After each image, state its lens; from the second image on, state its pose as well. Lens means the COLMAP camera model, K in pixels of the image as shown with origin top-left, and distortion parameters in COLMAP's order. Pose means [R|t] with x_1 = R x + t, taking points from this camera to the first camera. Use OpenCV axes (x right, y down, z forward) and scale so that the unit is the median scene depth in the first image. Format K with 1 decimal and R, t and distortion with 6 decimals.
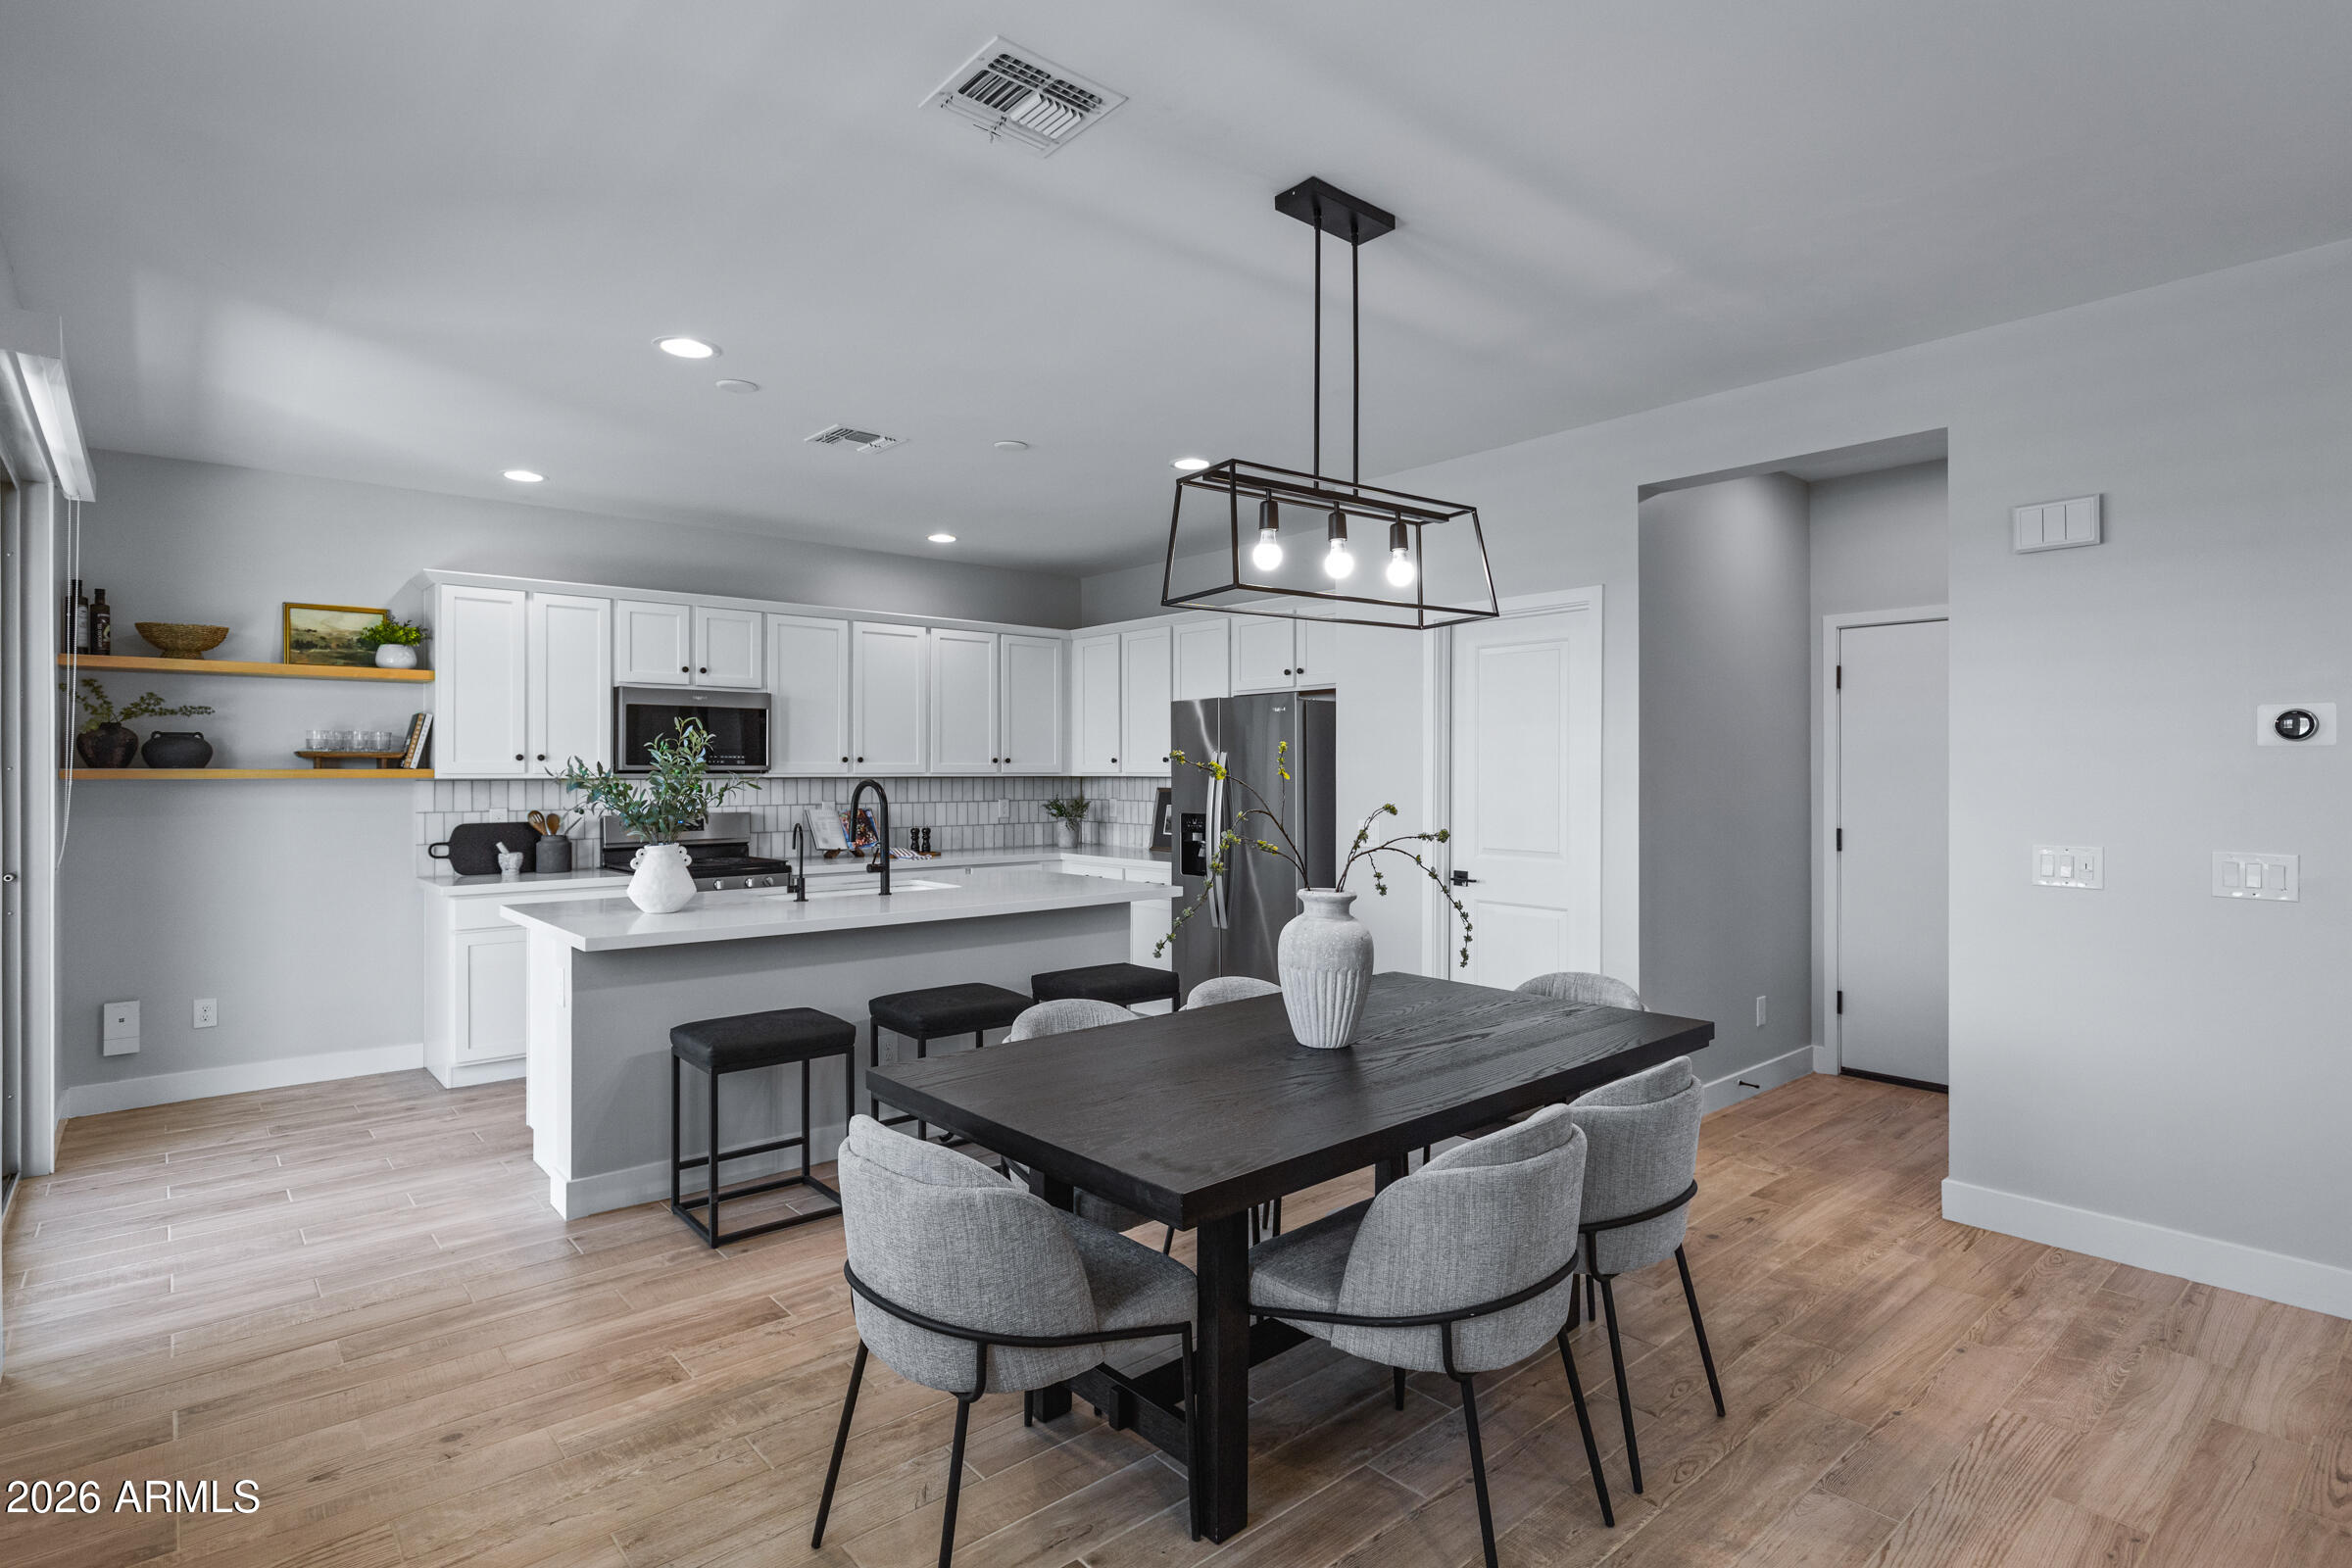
lens RADIAL K [[1178.5, 0, 1184.9], [0, 1178.5, 763.0], [0, 0, 1]] dist [-0.004900, 0.001194]
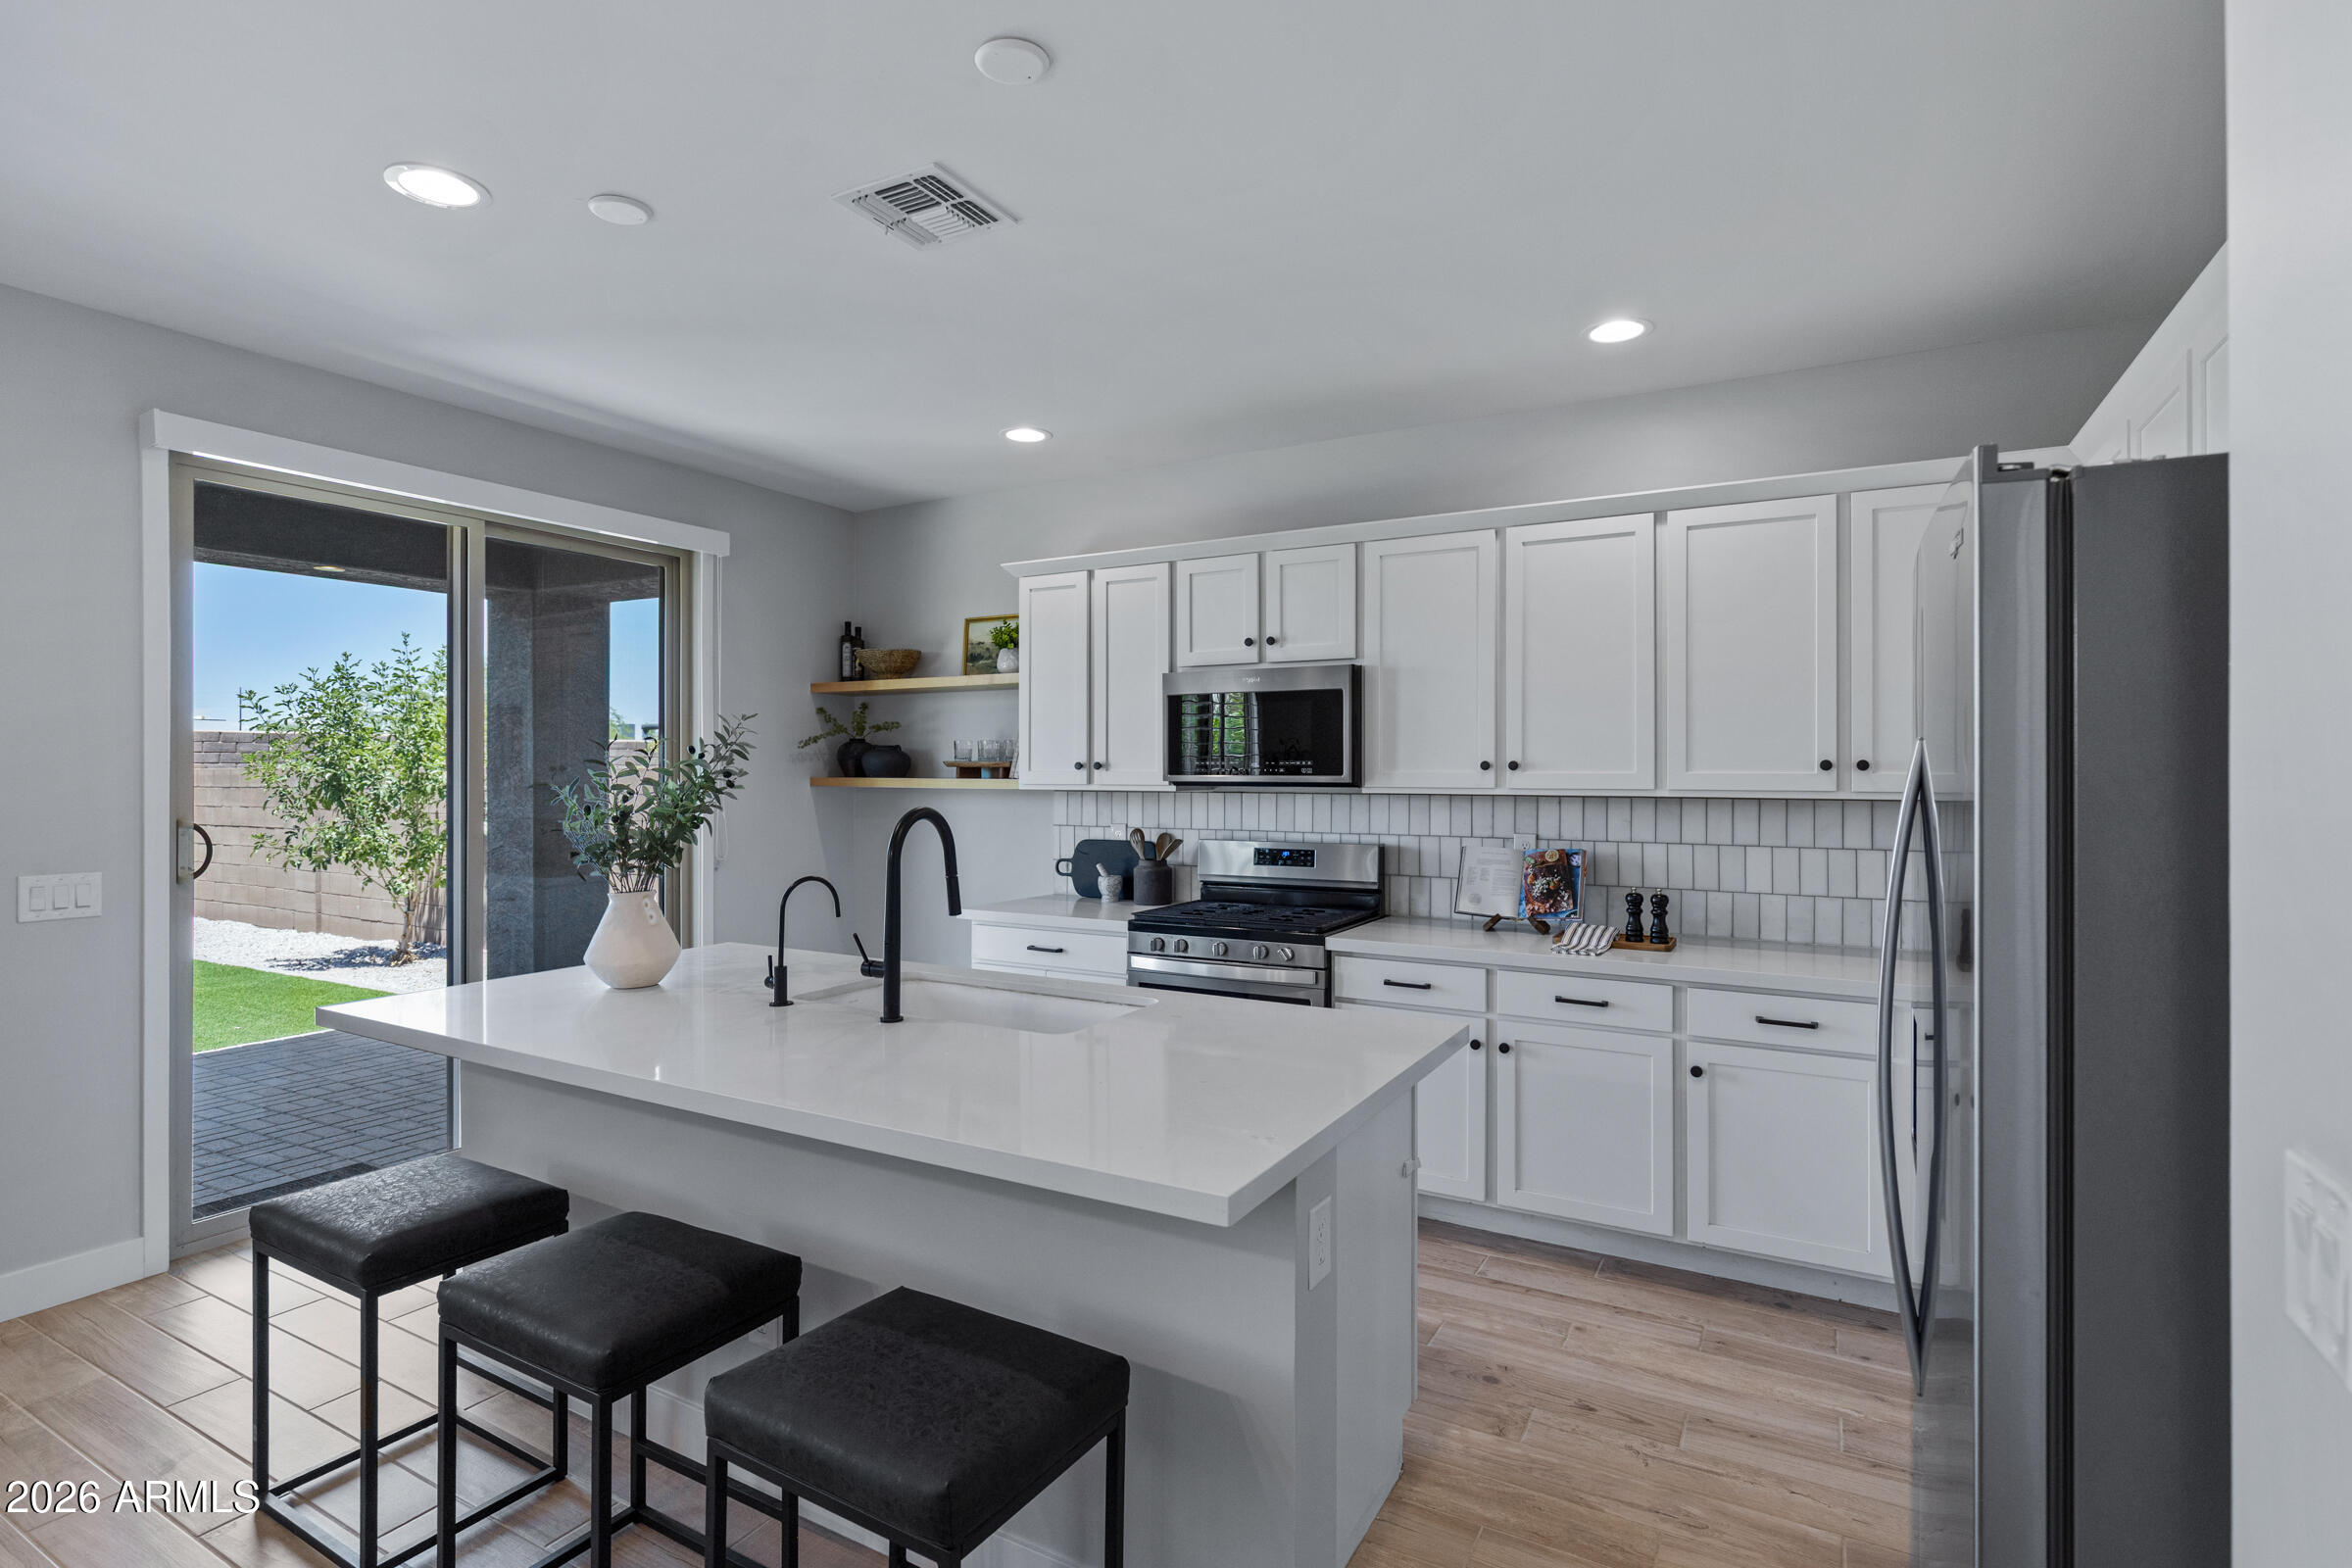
lens RADIAL K [[1143.2, 0, 1180.4], [0, 1143.2, 766.7], [0, 0, 1]] dist [-0.001157, 0.000272]
pose [[0.331166, -0.001755, -0.943571, 0.243033], [0.005248, 0.999986, -0.000018, -0.003798], [0.943558, -0.004946, 0.331171, 0.803454]]
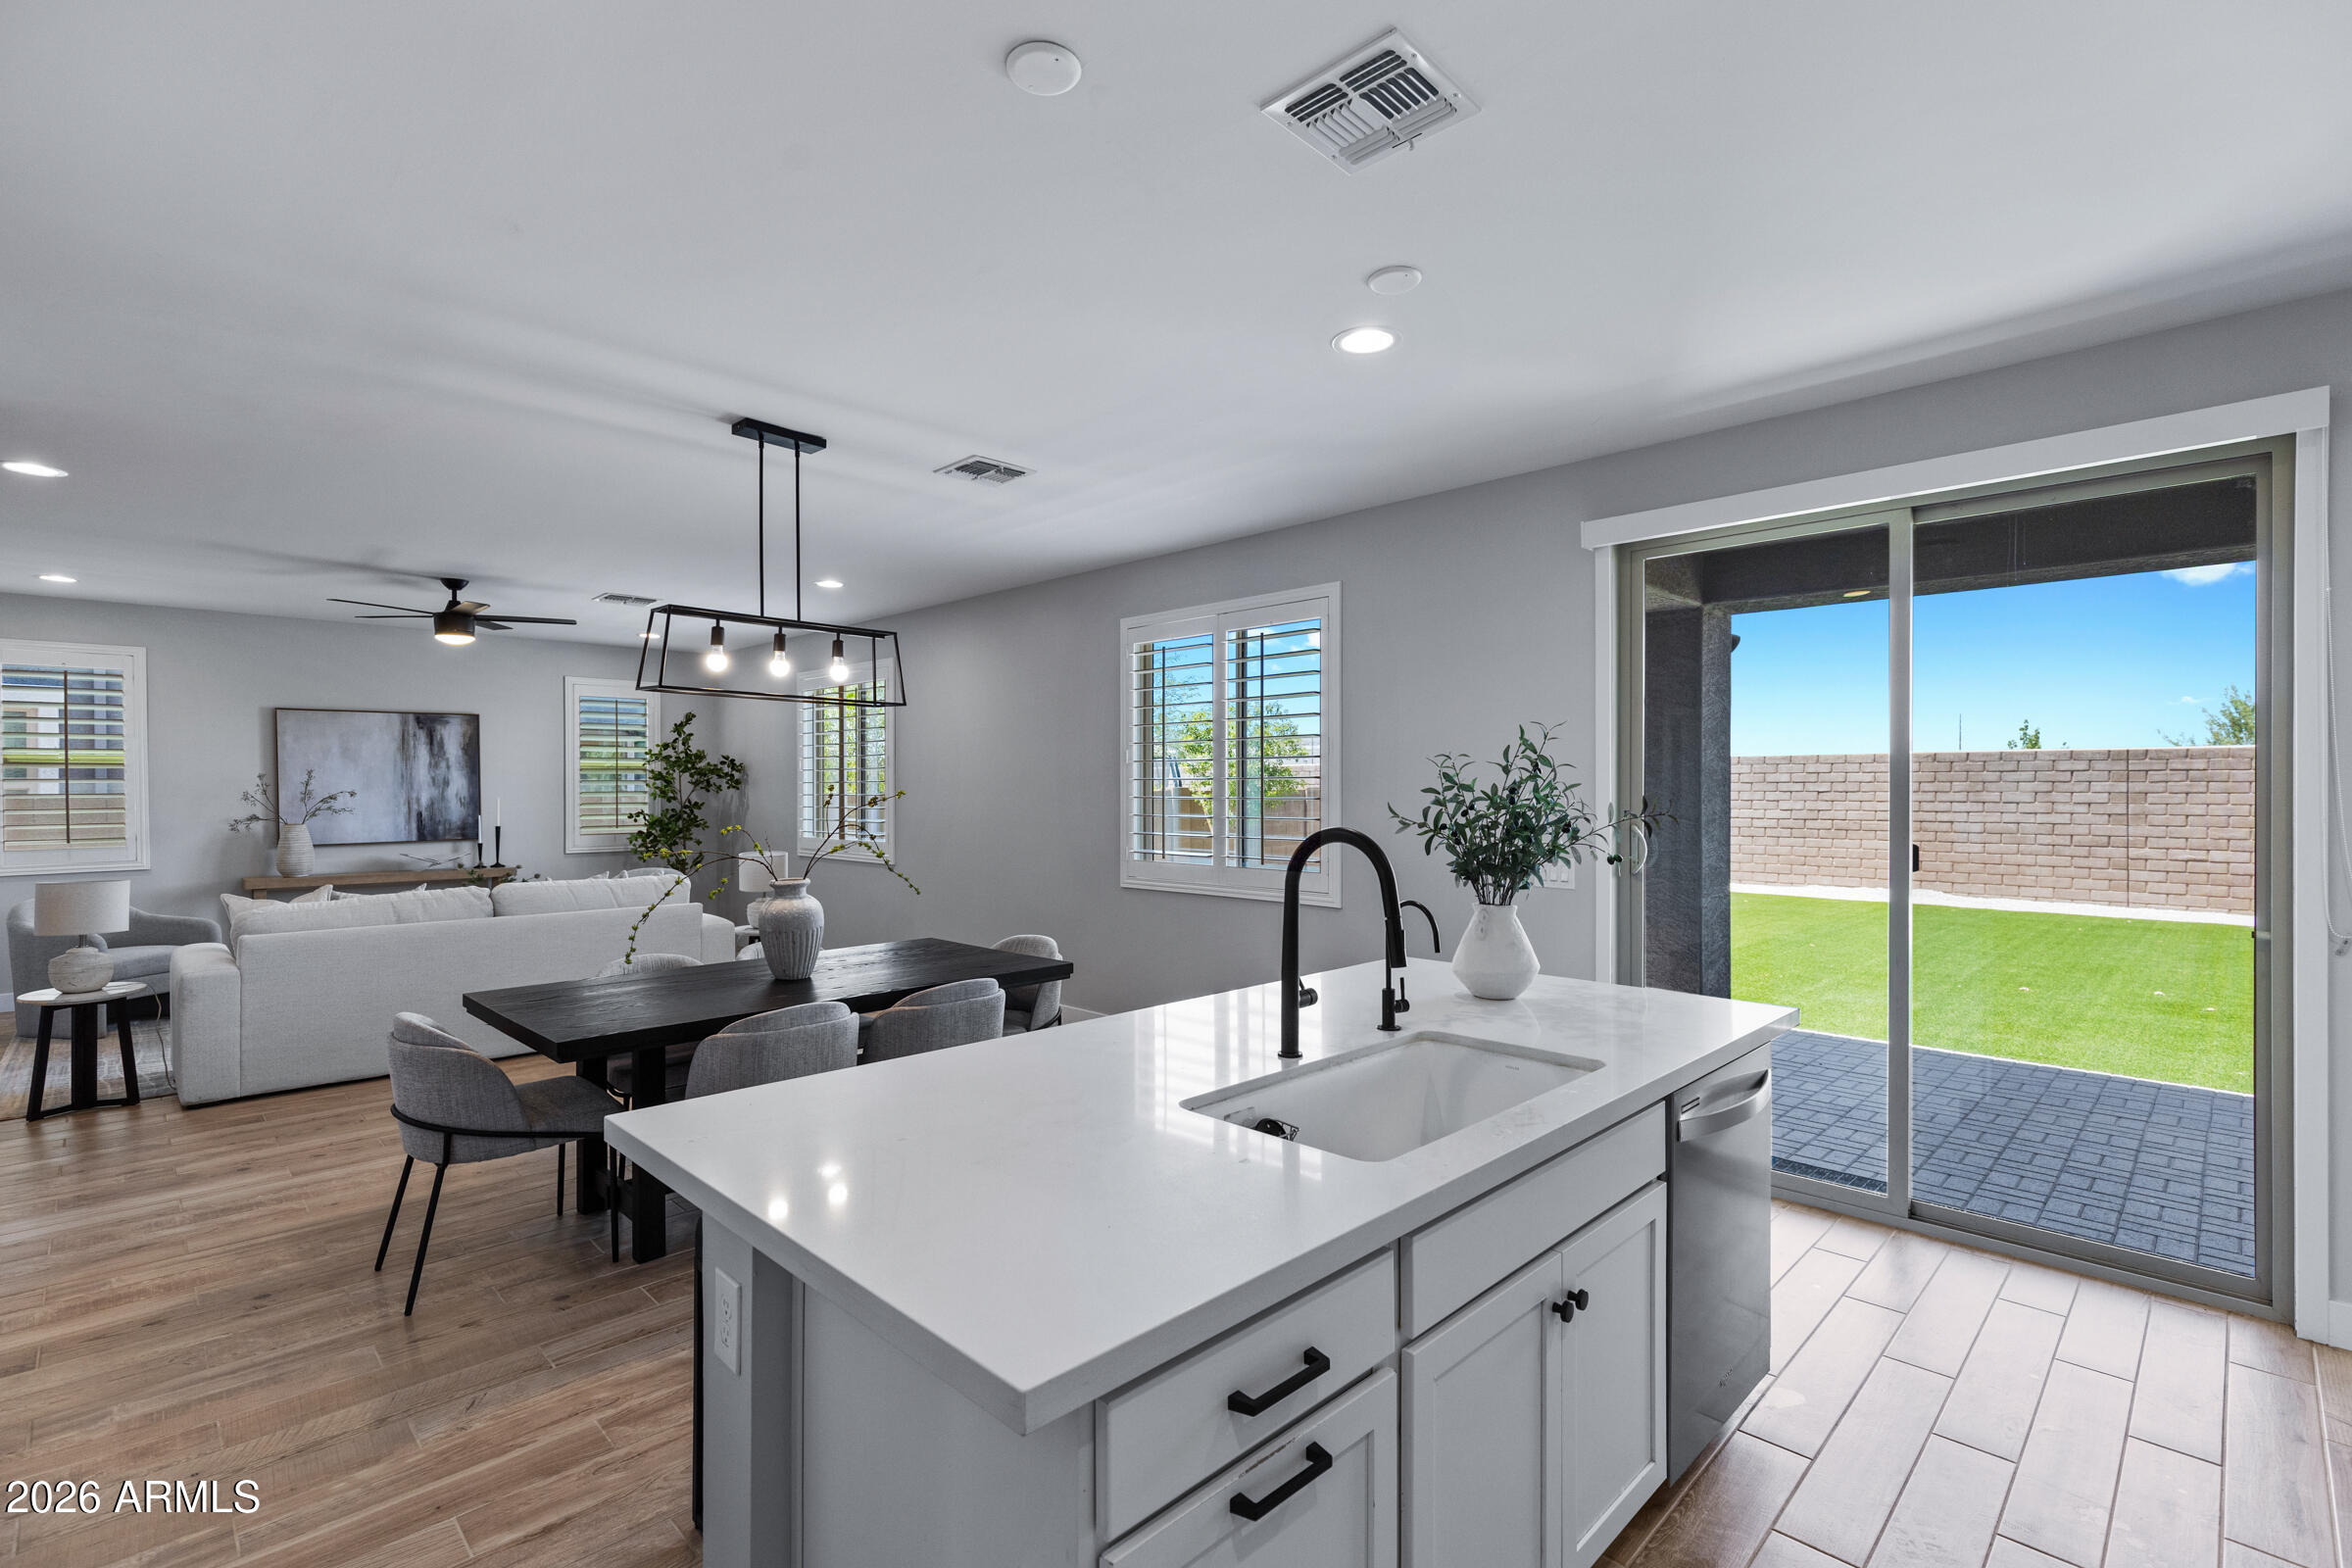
lens RADIAL K [[1072.9, 0, 1176.0], [0, 1072.9, 784.0], [0, 0, 1]] dist [0.009287, 0.000579]
pose [[-0.998265, 0.002553, -0.058826, -0.153218], [0.003113, 0.999951, -0.009419, -0.000969], [0.058799, -0.009585, -0.998224, 1.232304]]
